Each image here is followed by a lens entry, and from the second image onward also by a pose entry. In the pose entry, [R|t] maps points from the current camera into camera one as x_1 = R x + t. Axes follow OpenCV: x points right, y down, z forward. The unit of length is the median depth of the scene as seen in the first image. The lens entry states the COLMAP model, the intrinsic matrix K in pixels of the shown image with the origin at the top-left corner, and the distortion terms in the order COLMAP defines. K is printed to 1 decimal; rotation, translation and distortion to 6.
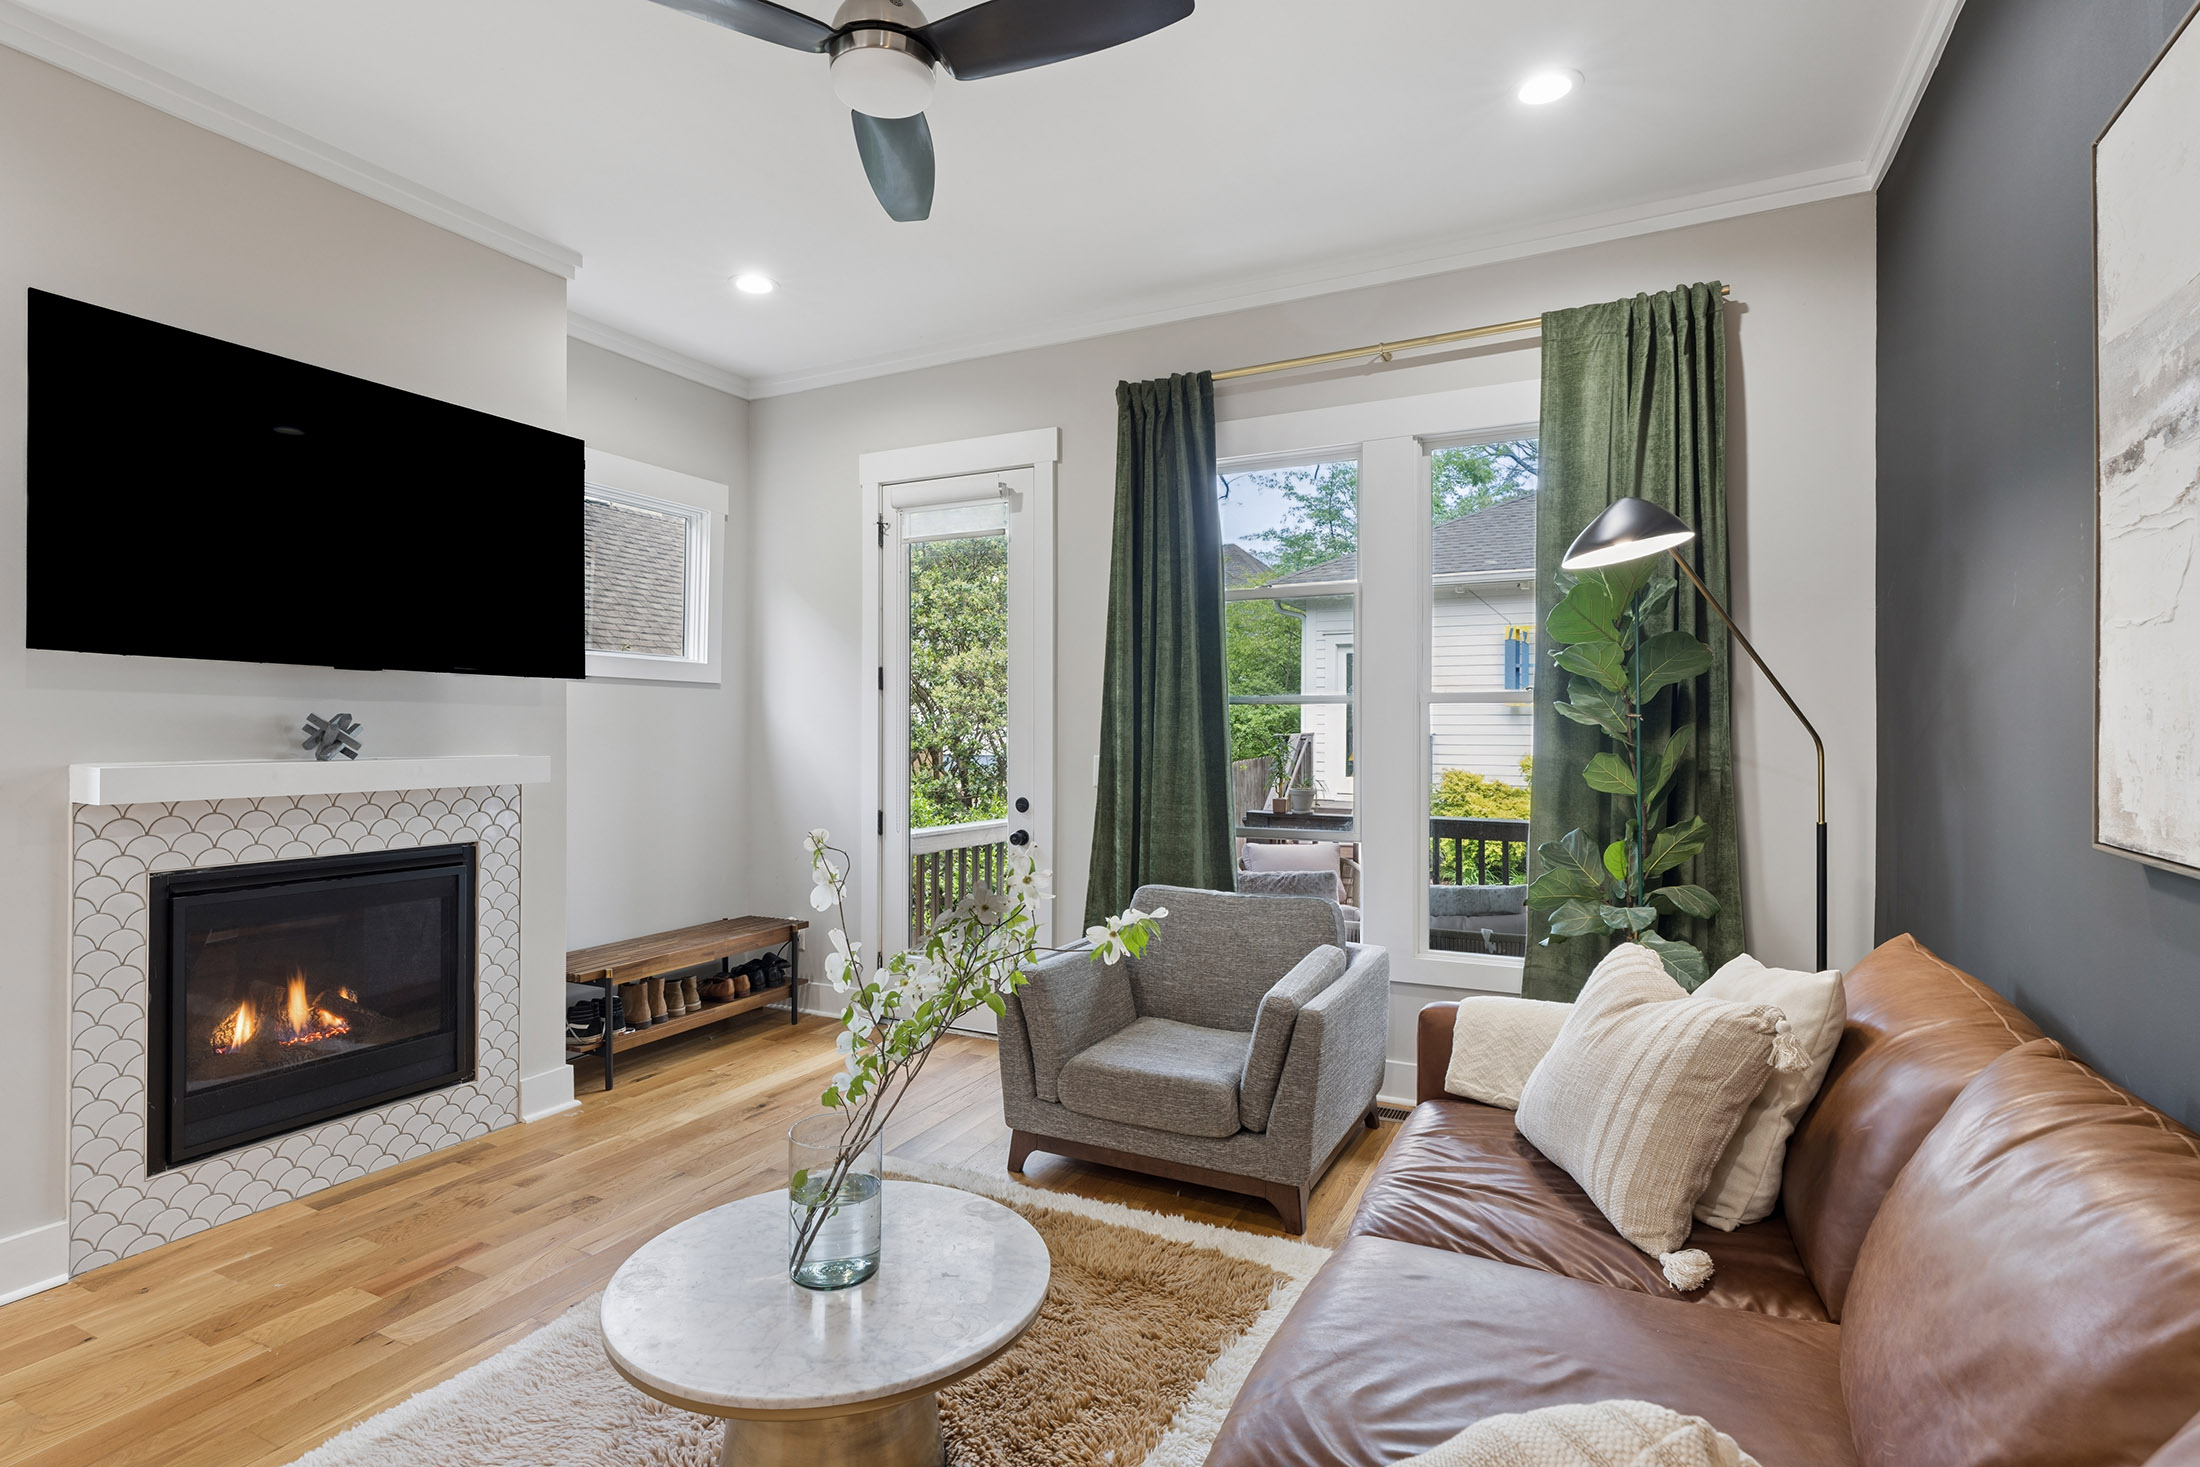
lens RADIAL K [[1093.0, 0, 1092.2], [0, 1093.0, 725.1], [0, 0, 1]] dist [-0.003647, -0.000073]
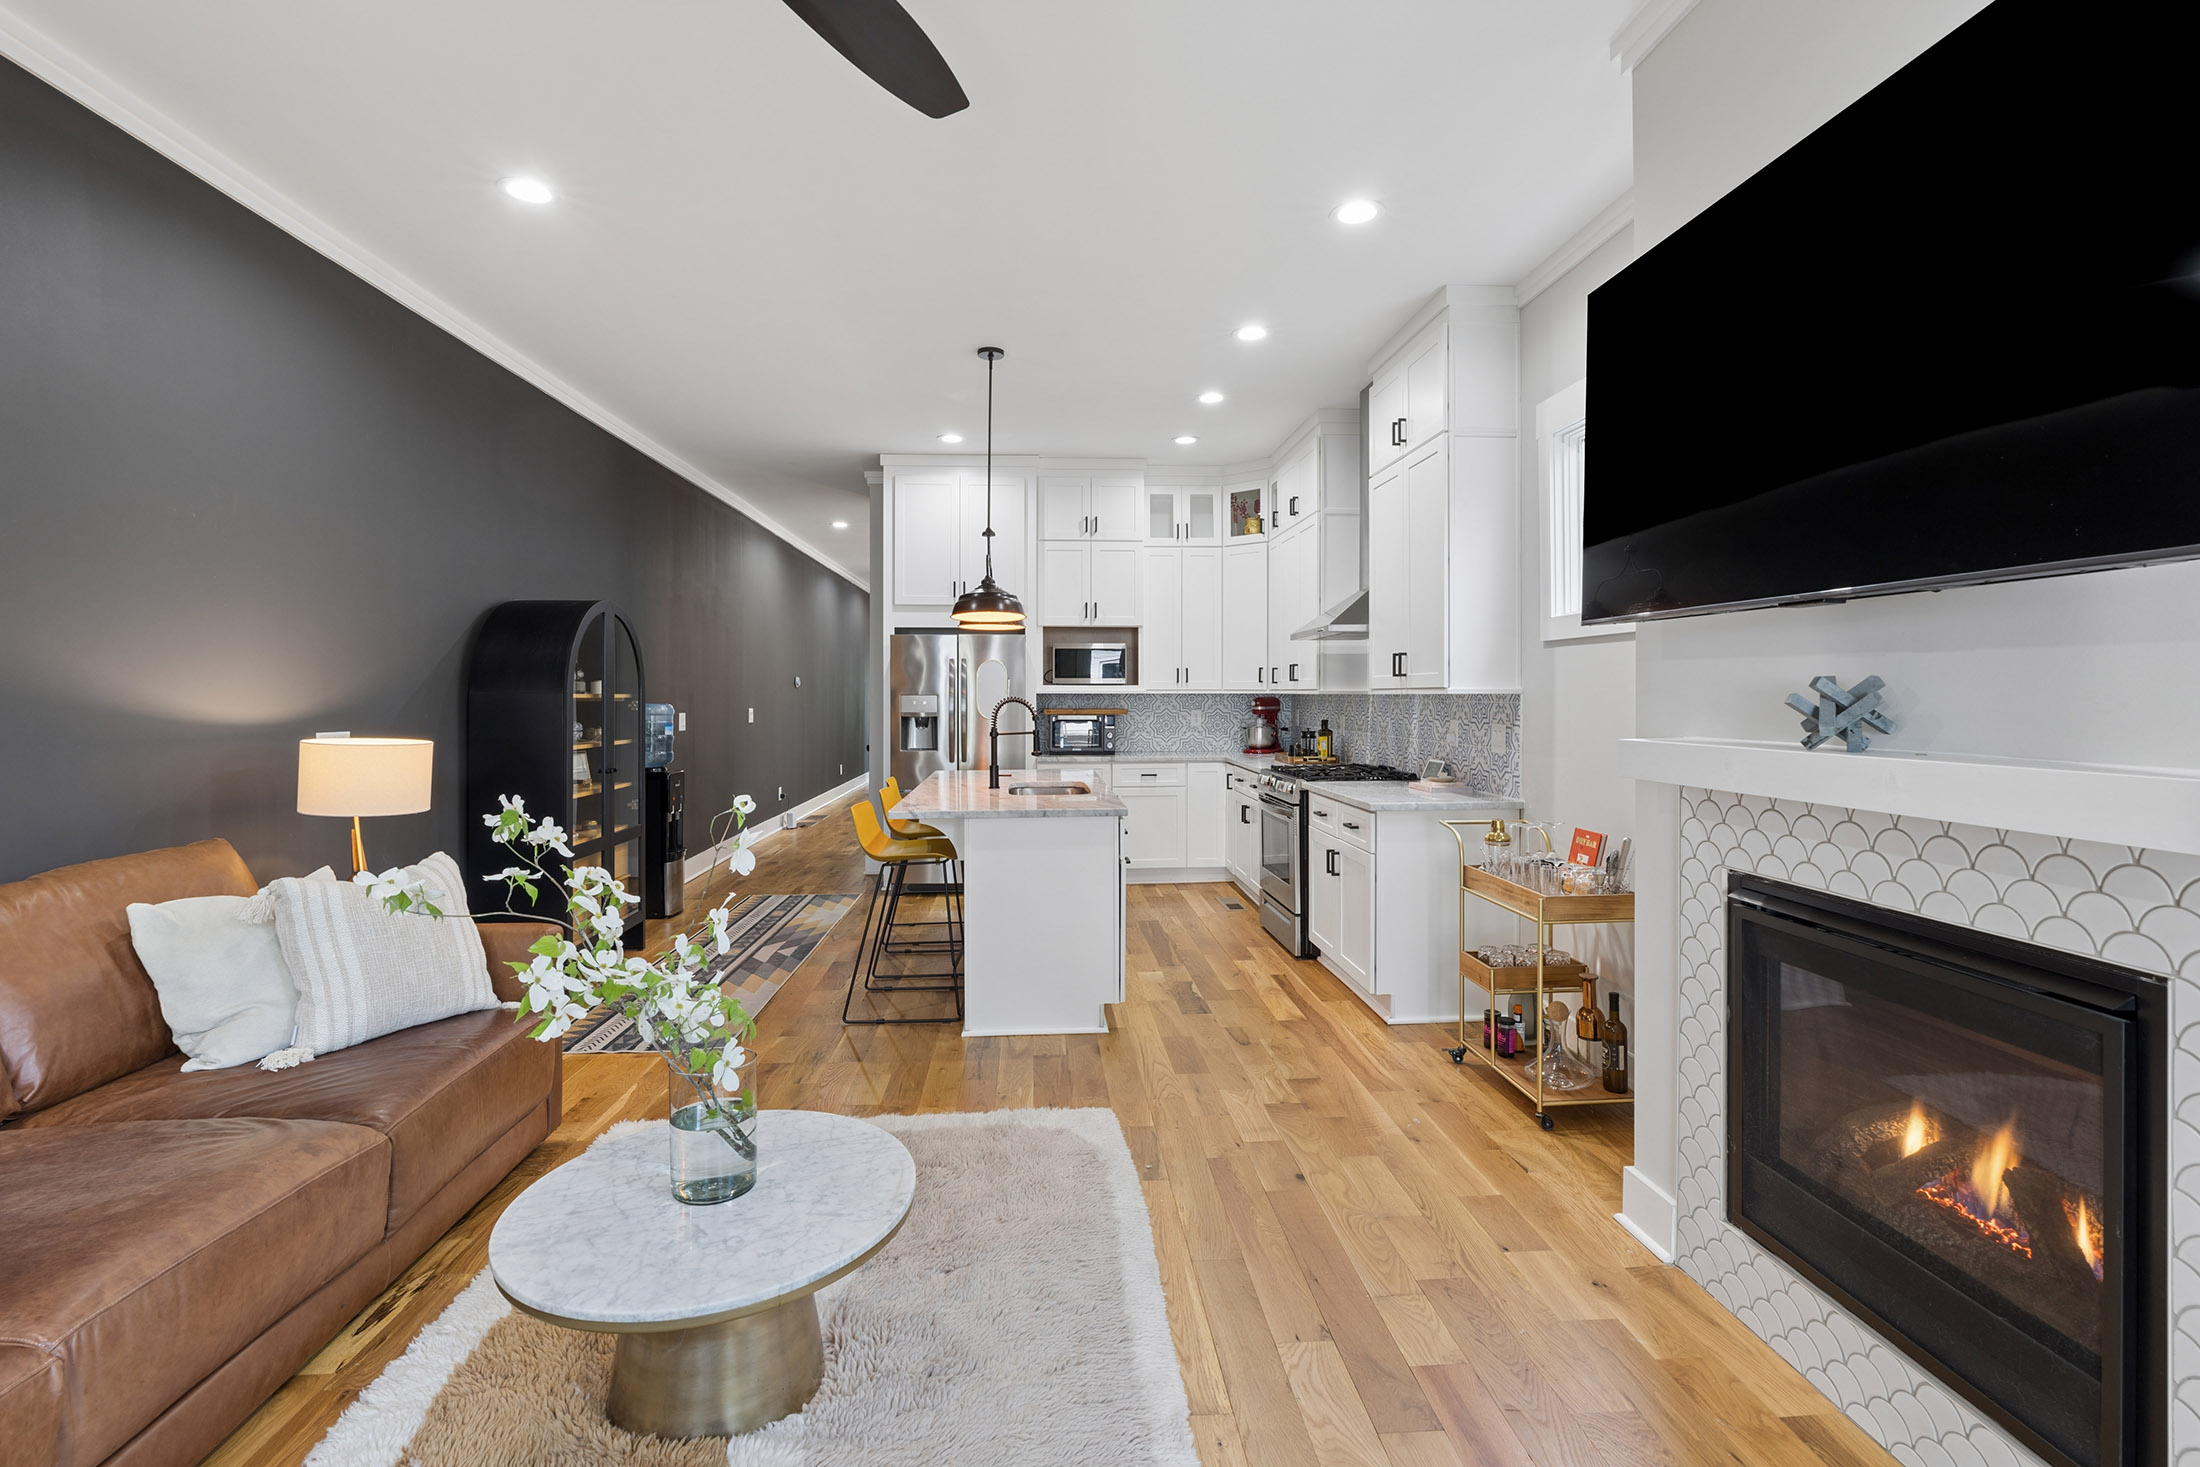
lens RADIAL K [[1006.8, 0, 1097.5], [0, 1006.8, 698.9], [0, 0, 1]] dist [-0.002032, 0.000617]
pose [[-0.859761, 0.000717, -0.510695, -0.027053], [0.000560, 1.000000, 0.000462, 0.001525], [0.510695, 0.000111, -0.859762, 1.120054]]
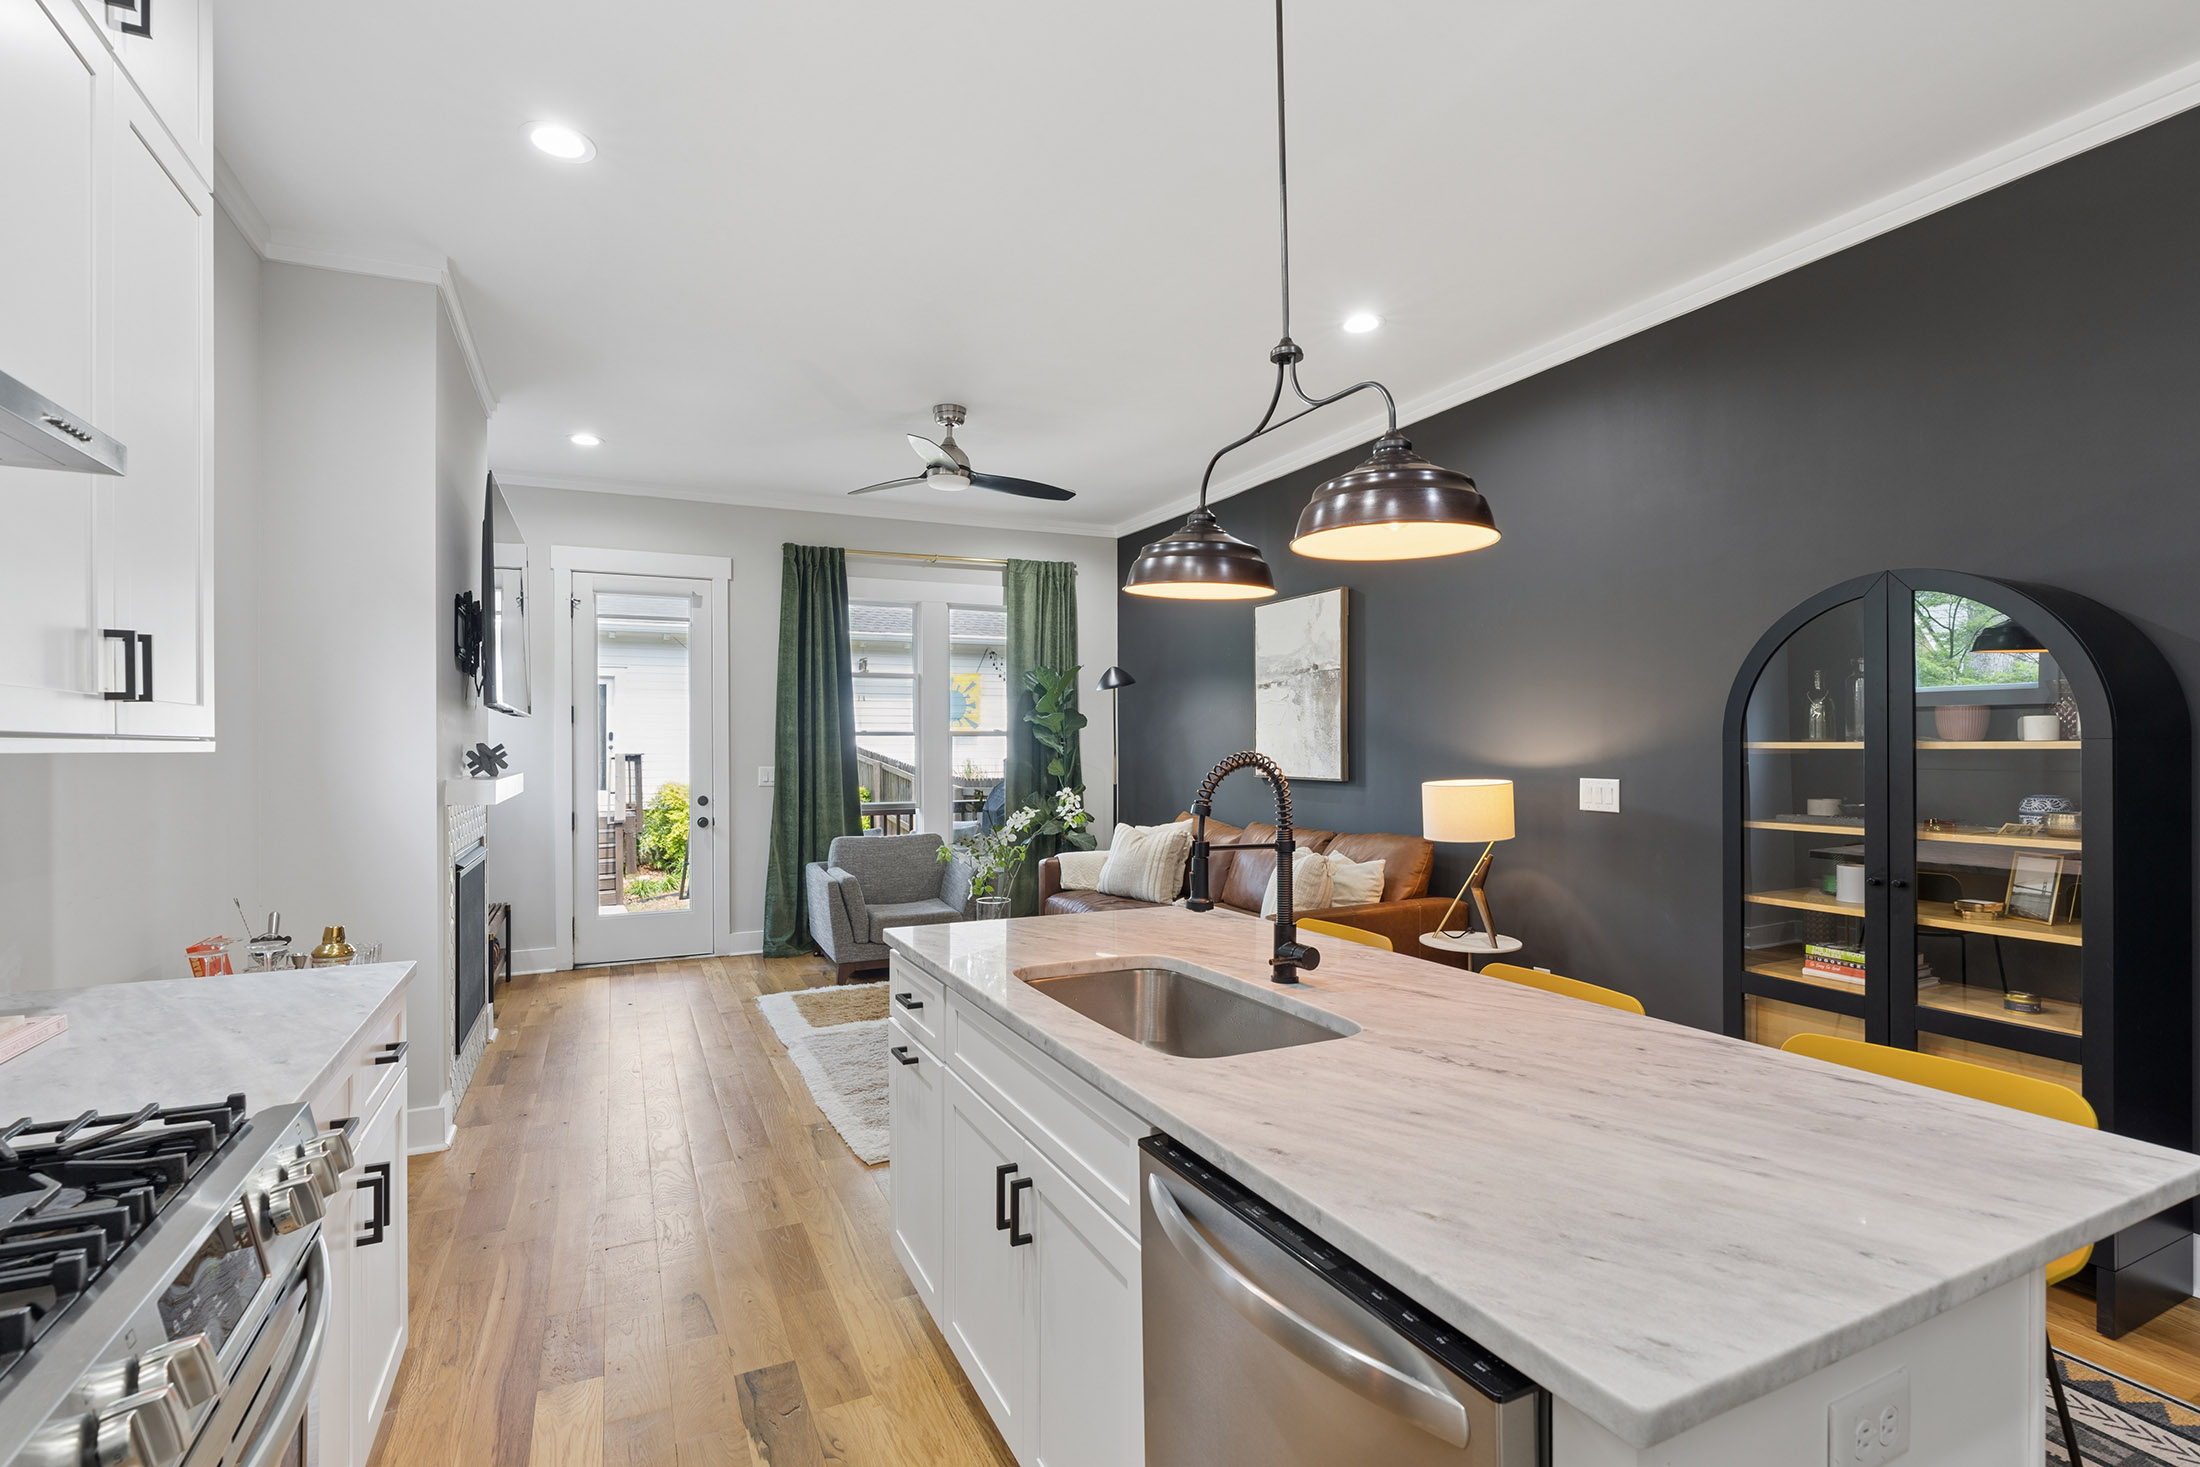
lens RADIAL K [[1029.9, 0, 1102.8], [0, 1029.9, 742.4], [0, 0, 1]] dist [-0.001084, 0.000145]
pose [[0.606207, -0.002223, 0.795304, -1.119758], [0.003038, 0.999995, 0.000480, -0.009250], [-0.795301, 0.002125, 0.606211, -0.401143]]
